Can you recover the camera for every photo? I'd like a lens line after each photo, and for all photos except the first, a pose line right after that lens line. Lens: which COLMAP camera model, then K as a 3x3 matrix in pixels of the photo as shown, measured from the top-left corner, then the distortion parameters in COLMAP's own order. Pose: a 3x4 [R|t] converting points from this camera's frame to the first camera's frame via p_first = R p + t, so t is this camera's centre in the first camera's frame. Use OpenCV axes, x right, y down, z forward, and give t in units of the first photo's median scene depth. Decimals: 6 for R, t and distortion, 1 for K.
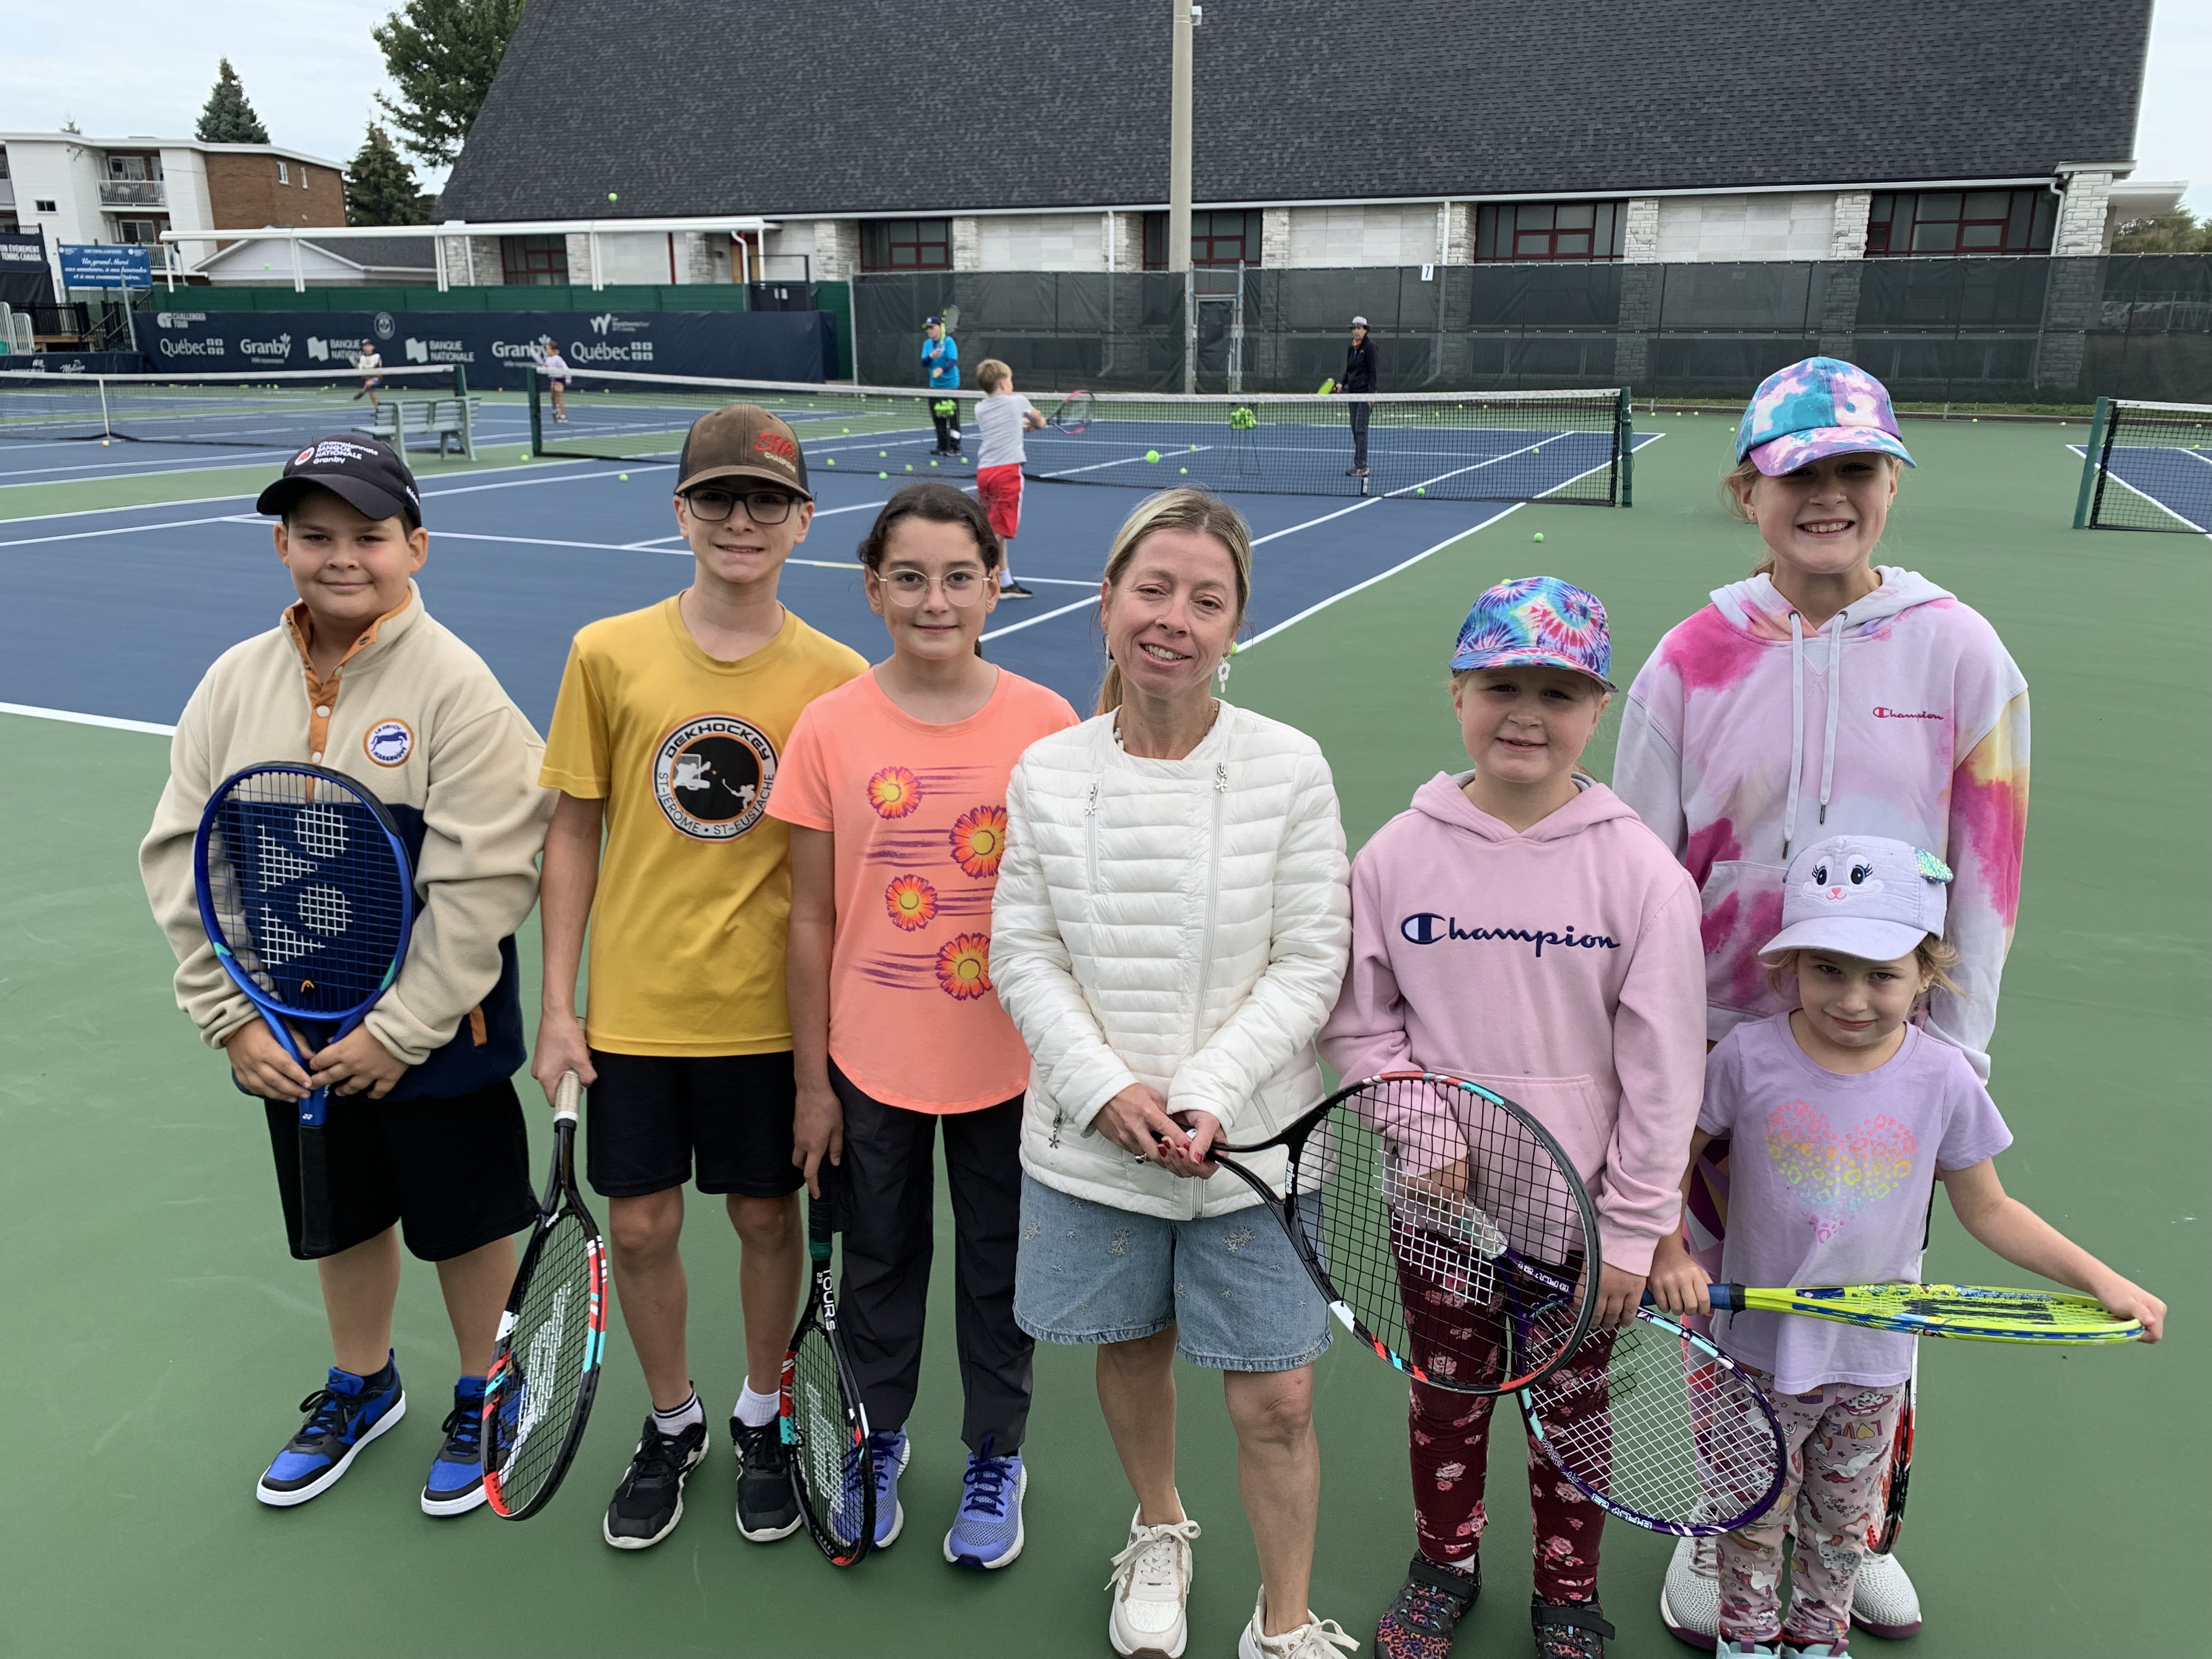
lens RADIAL K [[1701.9, 0, 1090.5], [0, 1701.9, 808.8], [0, 0, 1]] dist [0.033769, -0.015657]
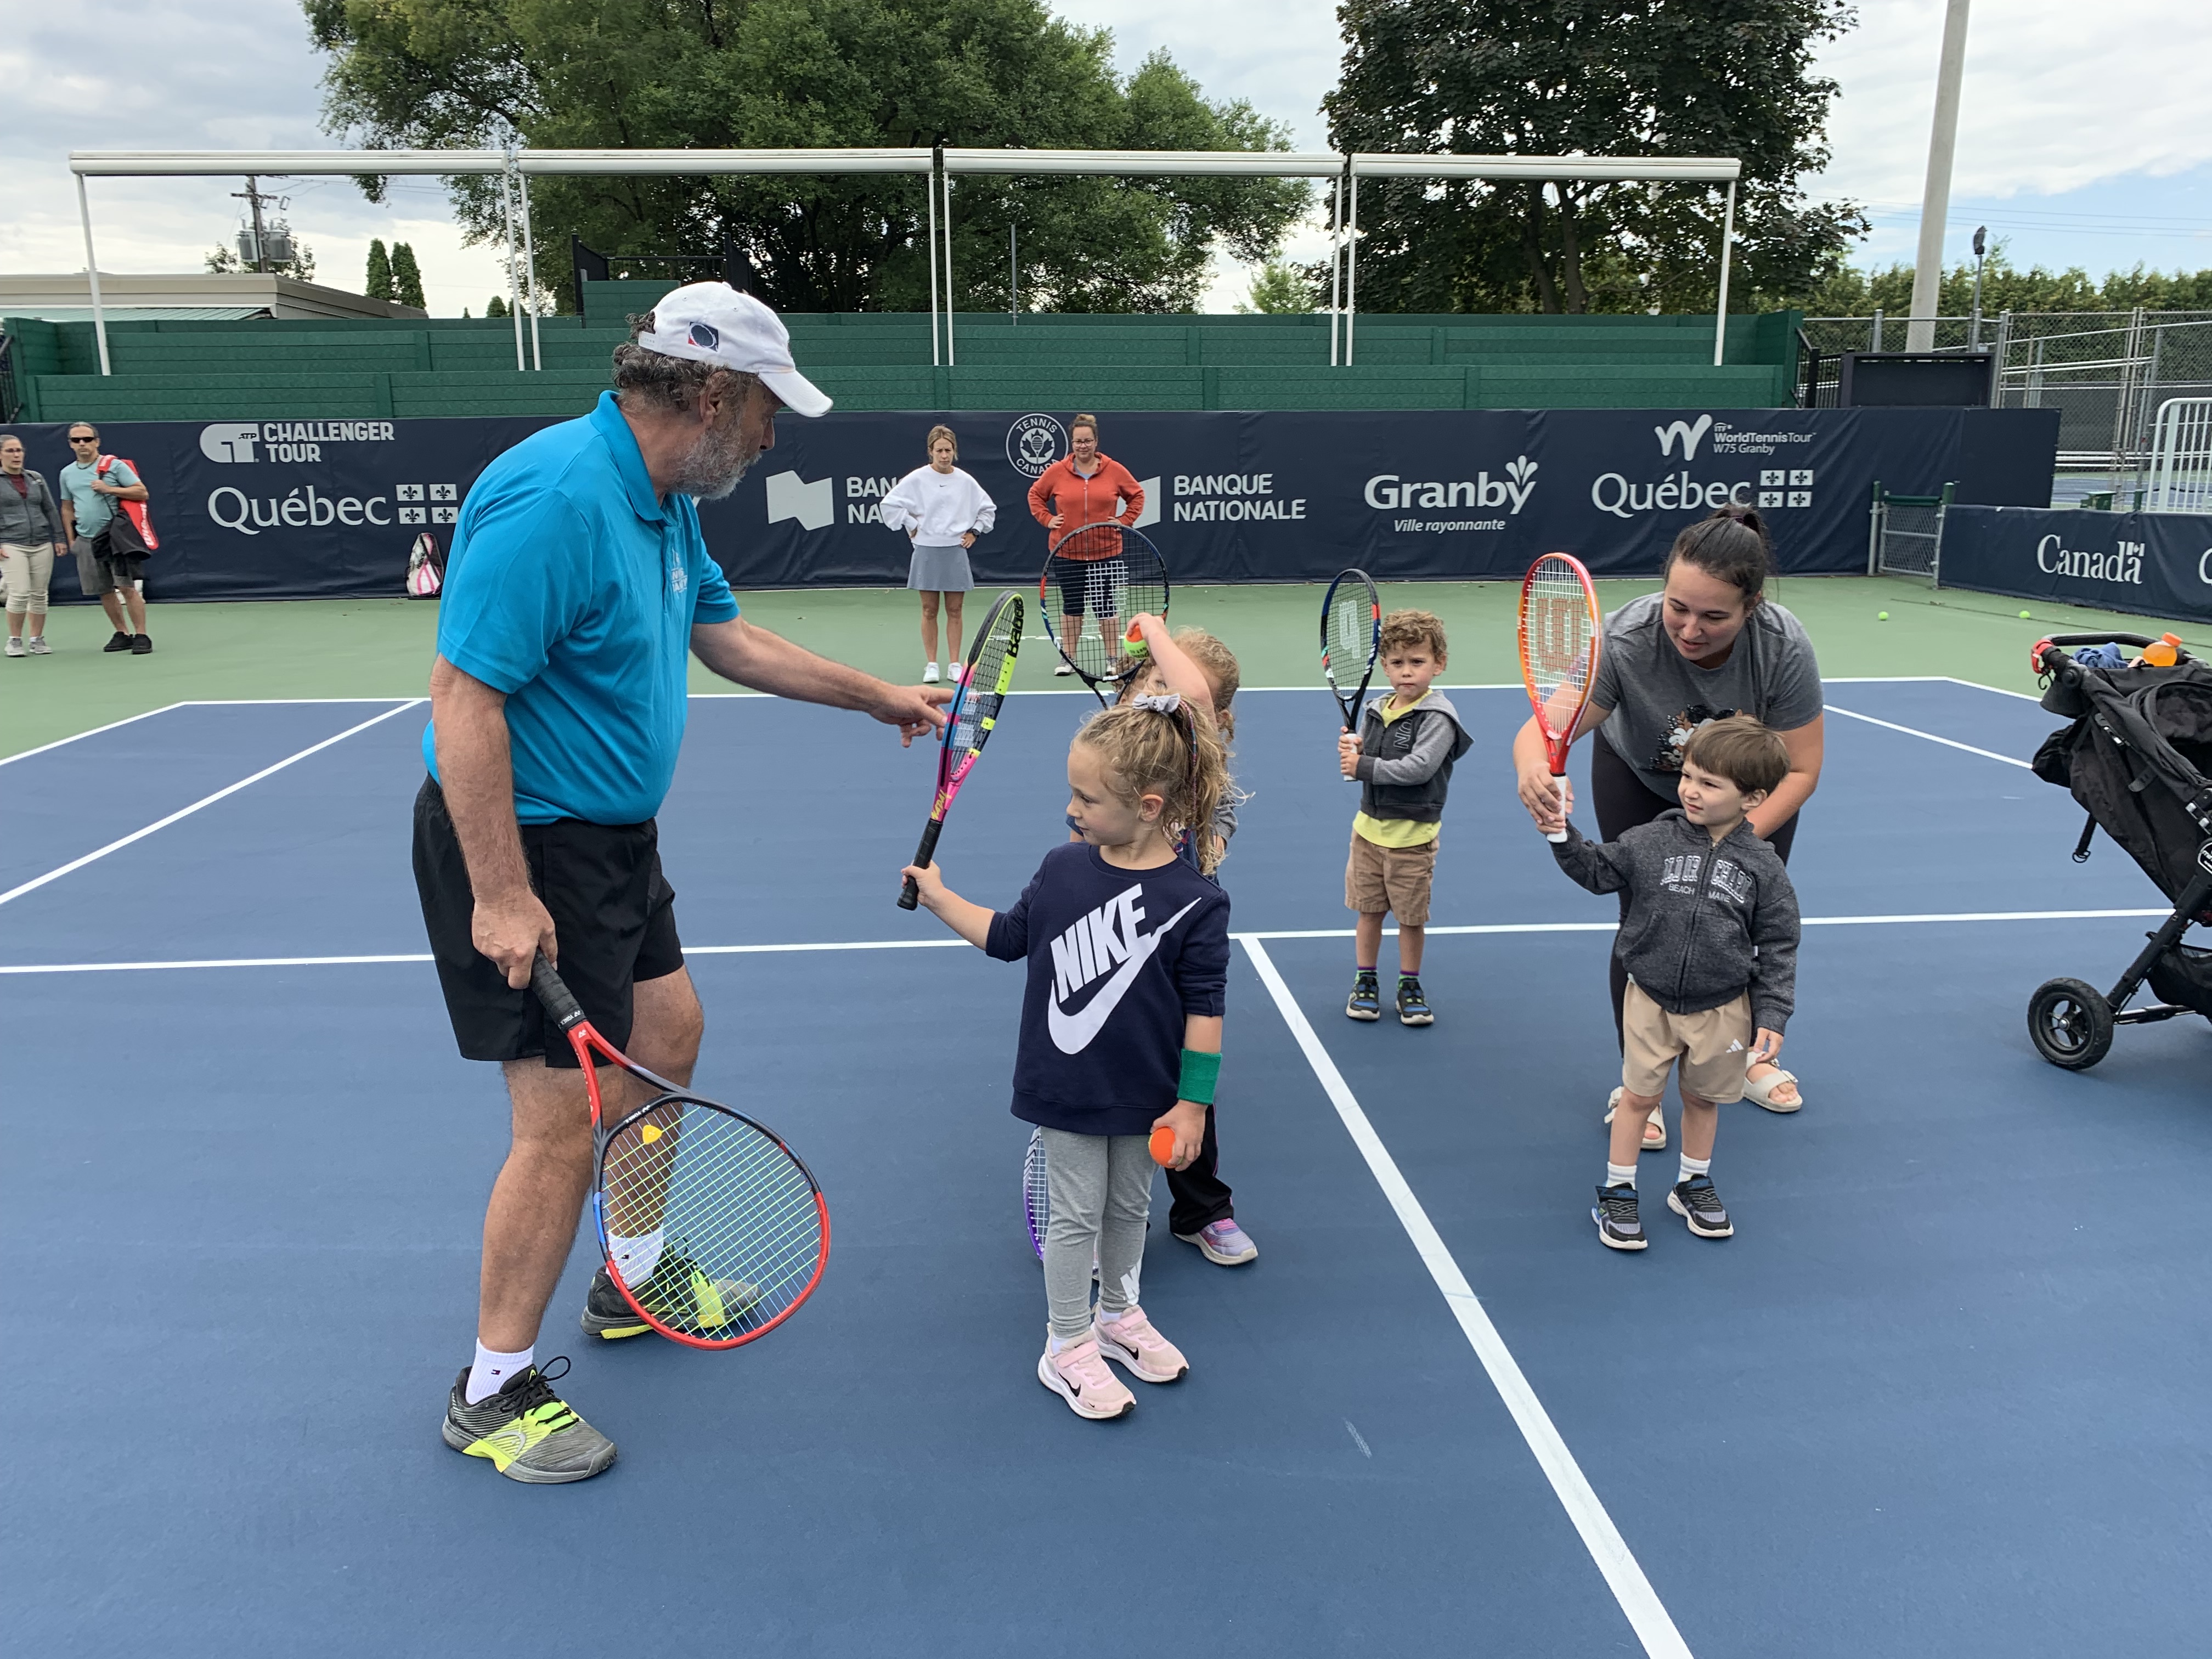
lens RADIAL K [[1674.3, 0, 1106.0], [0, 1674.3, 829.5], [0, 0, 1]] dist [-0.087749, -0.002745]
pose [[0.868714, -0.112569, 0.482353, -0.583044], [0.138148, 0.990253, -0.017704, -0.175846], [-0.475659, 0.082016, 0.875798, 0.634663]]
